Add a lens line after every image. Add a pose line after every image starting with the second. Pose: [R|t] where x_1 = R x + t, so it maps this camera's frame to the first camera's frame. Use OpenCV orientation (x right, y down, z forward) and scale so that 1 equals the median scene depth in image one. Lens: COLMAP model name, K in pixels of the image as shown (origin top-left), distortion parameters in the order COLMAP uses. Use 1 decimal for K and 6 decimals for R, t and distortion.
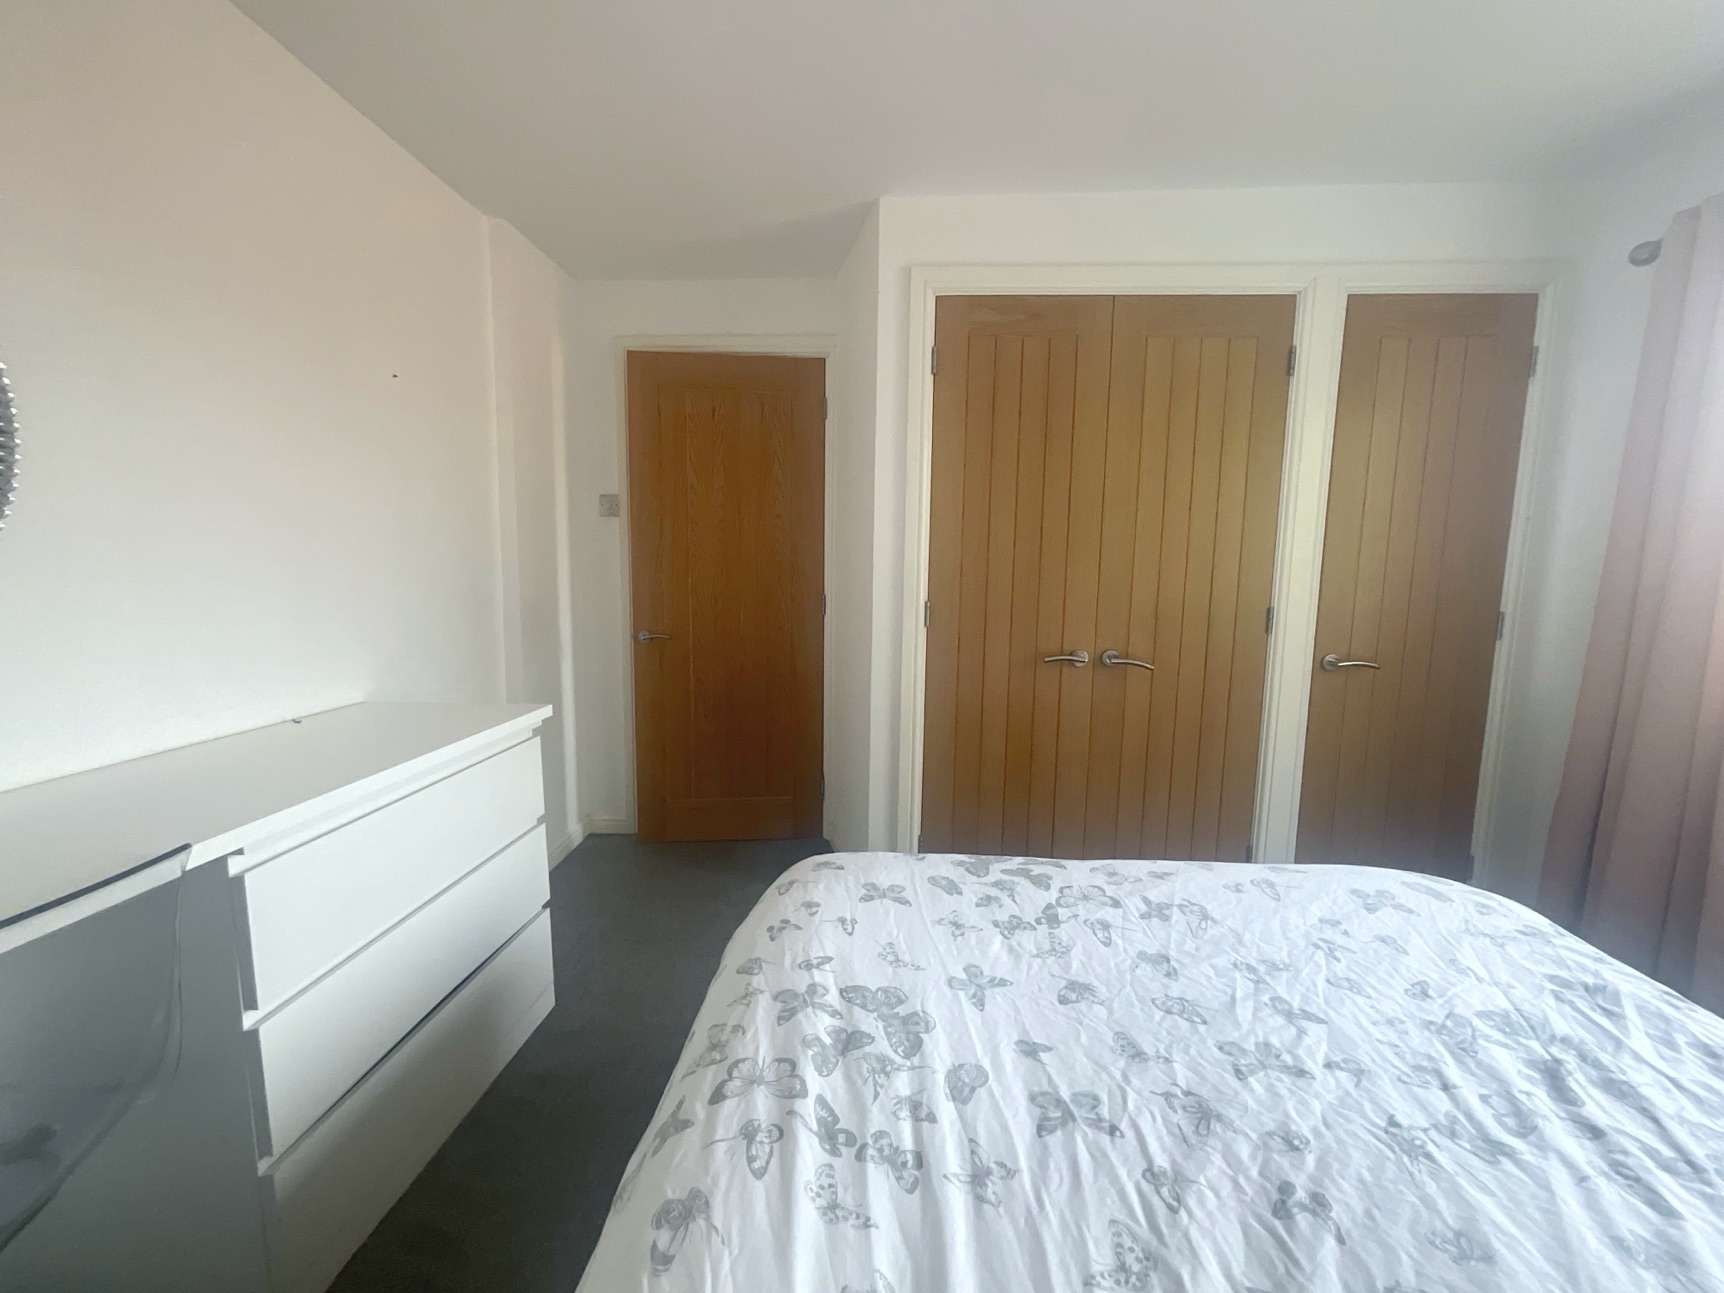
lens RADIAL K [[696.0, 0, 864.2], [0, 696.0, 647.3], [0, 0, 1]] dist [-0.018360, 0.008356]
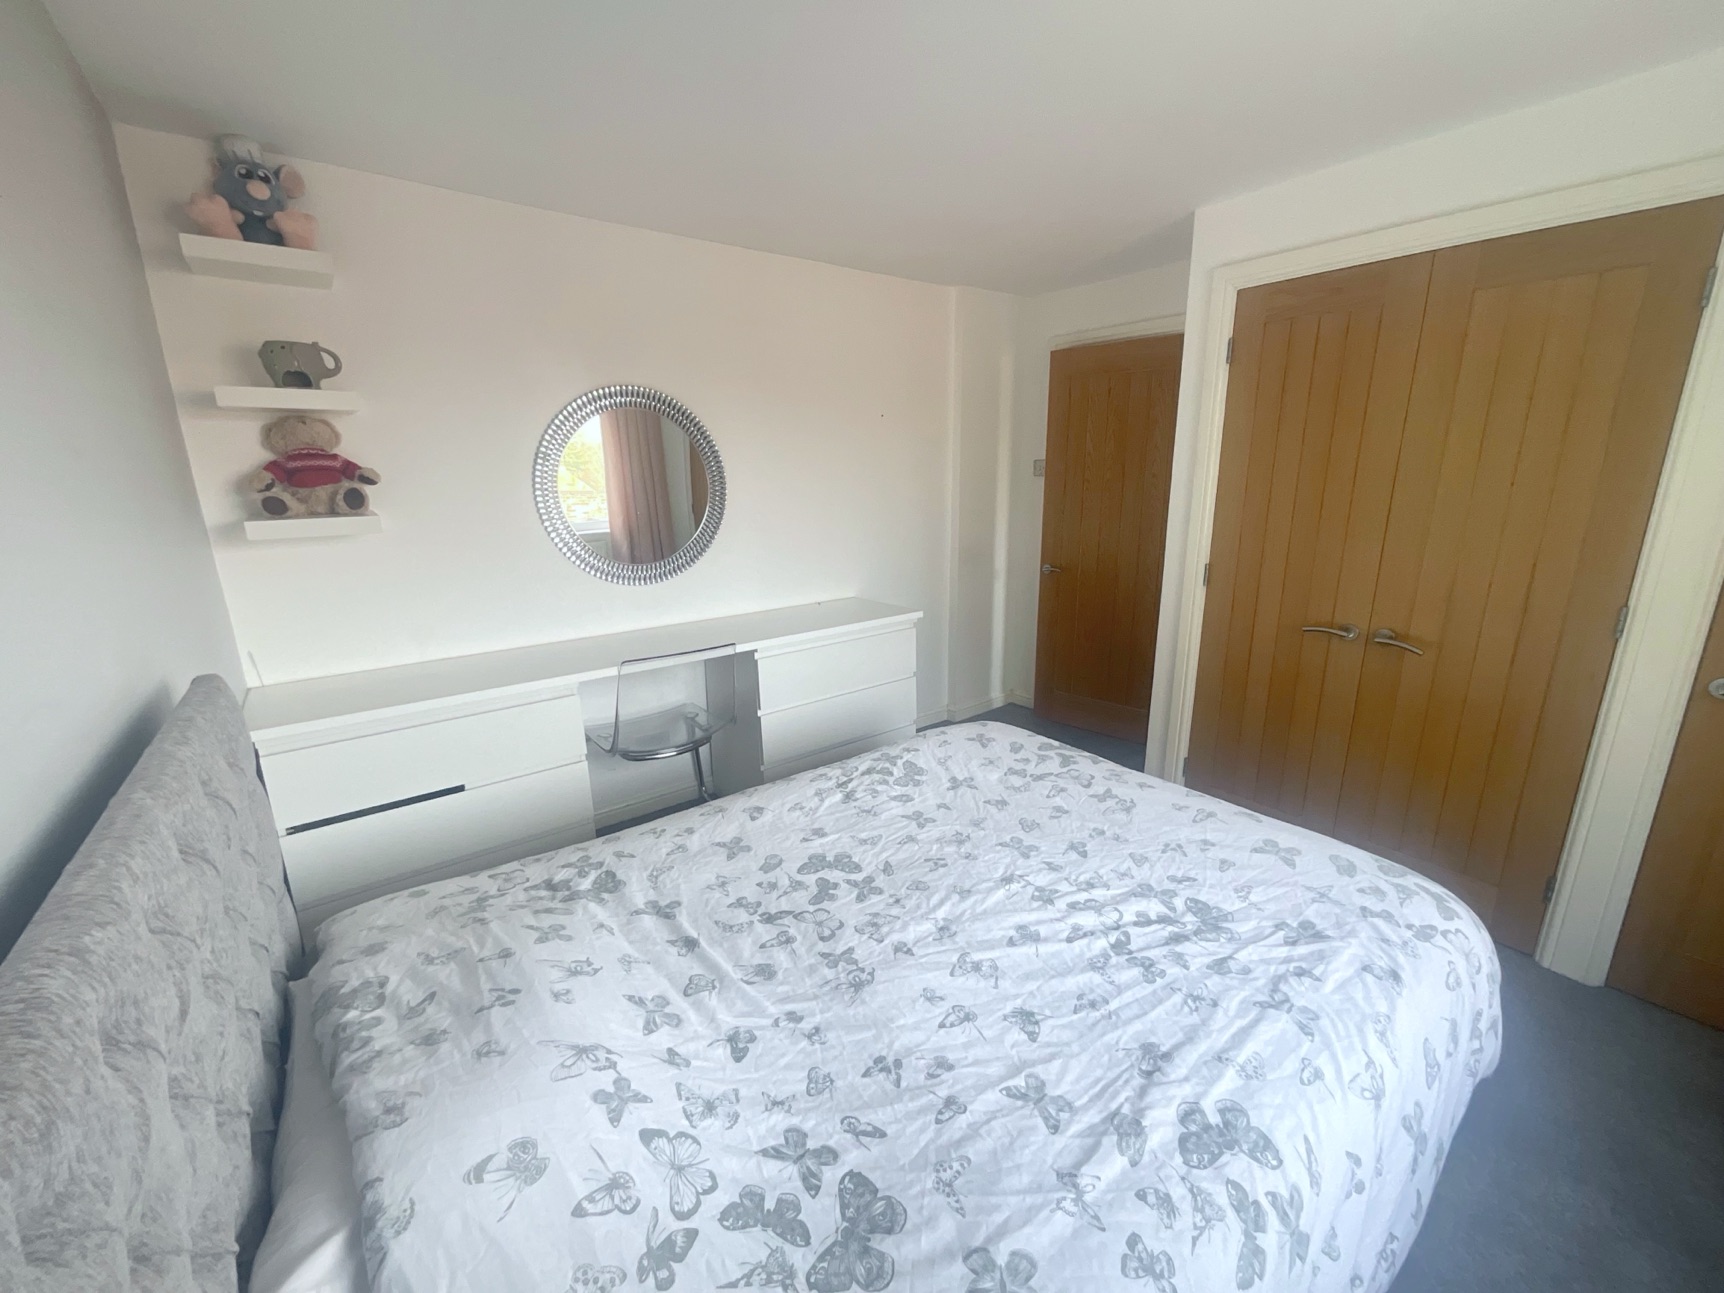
lens RADIAL K [[696.0, 0, 864.2], [0, 696.0, 647.3], [0, 0, 1]] dist [-0.018360, 0.008356]
pose [[0.649644, 0.167621, -0.741529, 1.234327], [-0.060491, 0.983695, 0.169366, -0.183035], [0.757828, -0.065172, 0.649191, -0.403443]]
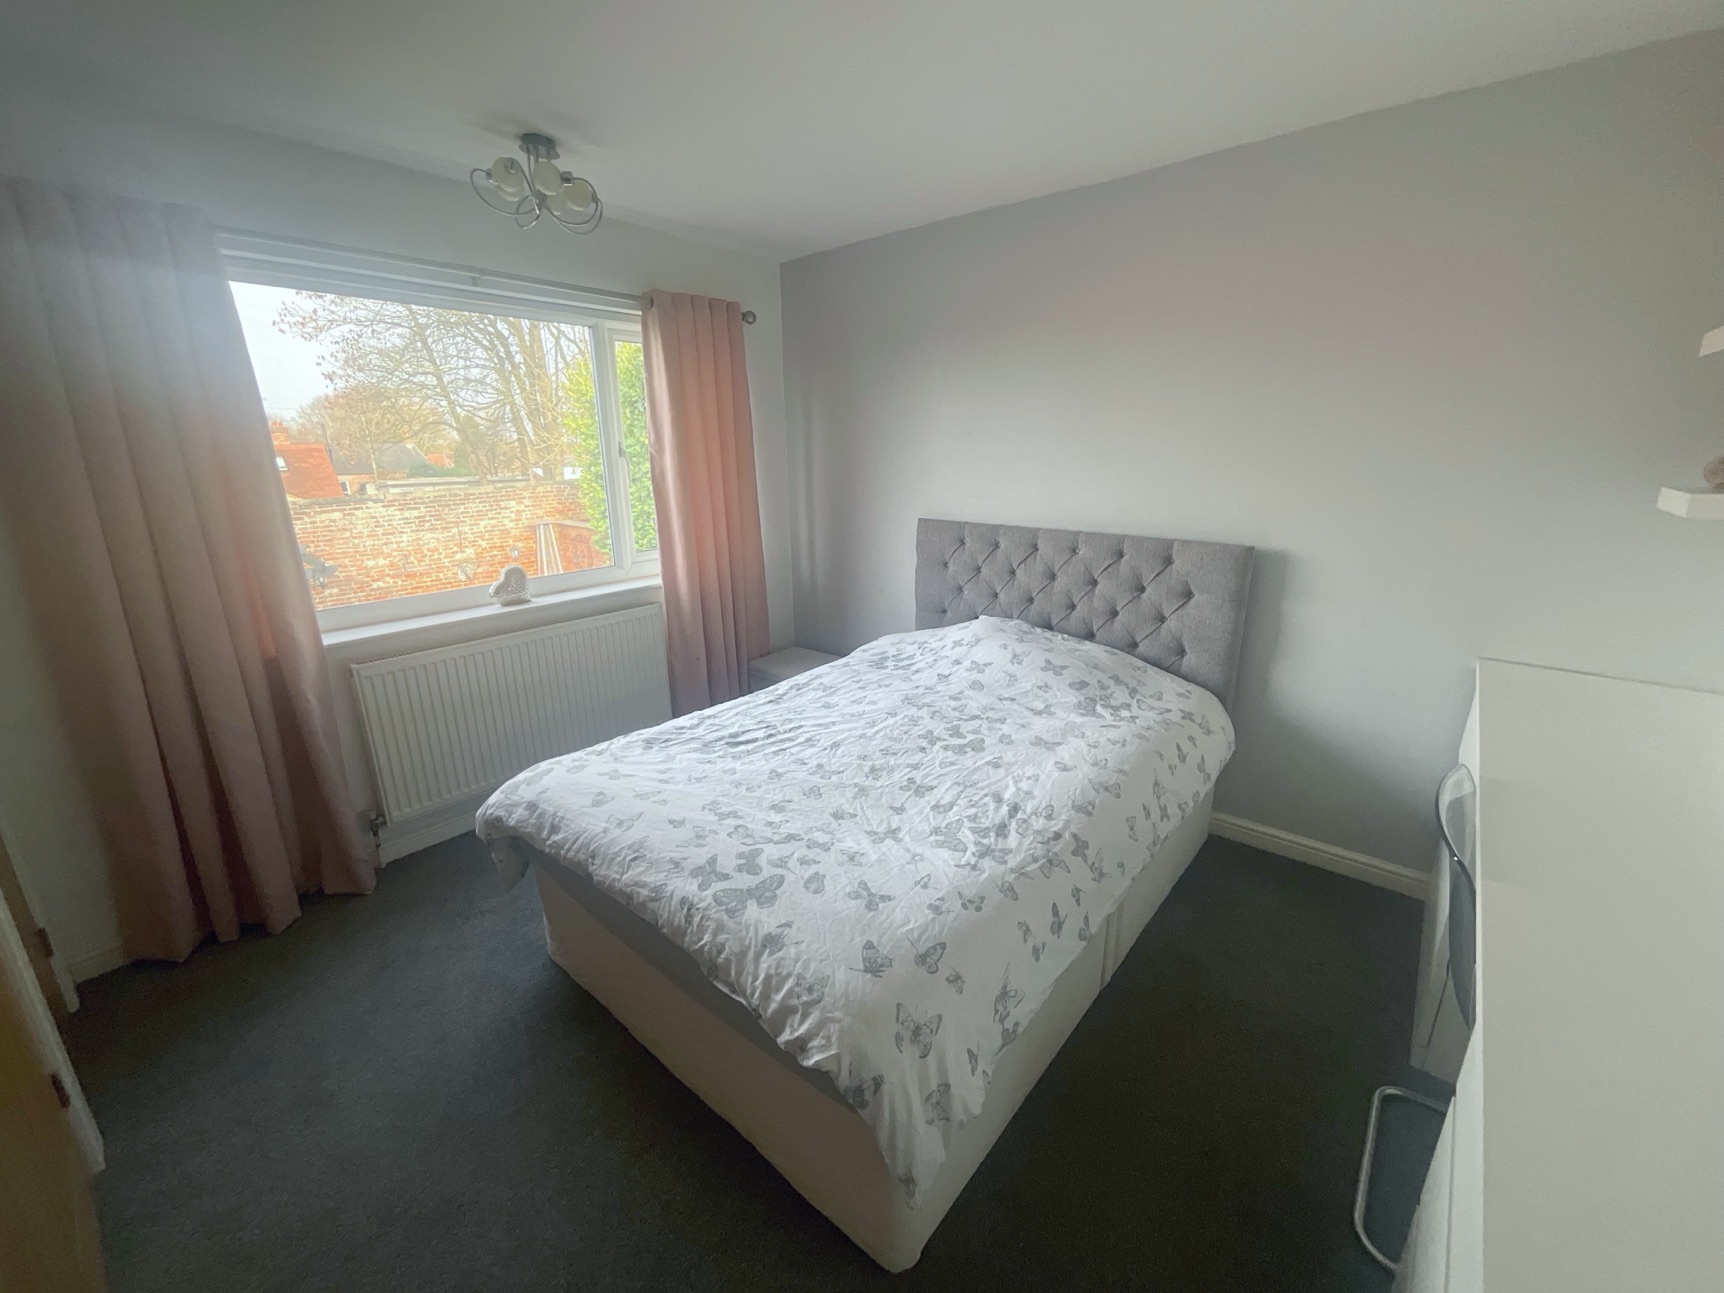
lens RADIAL K [[696.0, 0, 864.2], [0, 696.0, 647.3], [0, 0, 1]] dist [-0.018360, 0.008356]
pose [[-0.799256, -0.167803, 0.577090, -0.595248], [0.073289, 0.925850, 0.370717, -0.470379], [-0.596506, 0.338592, -0.727692, 1.860466]]
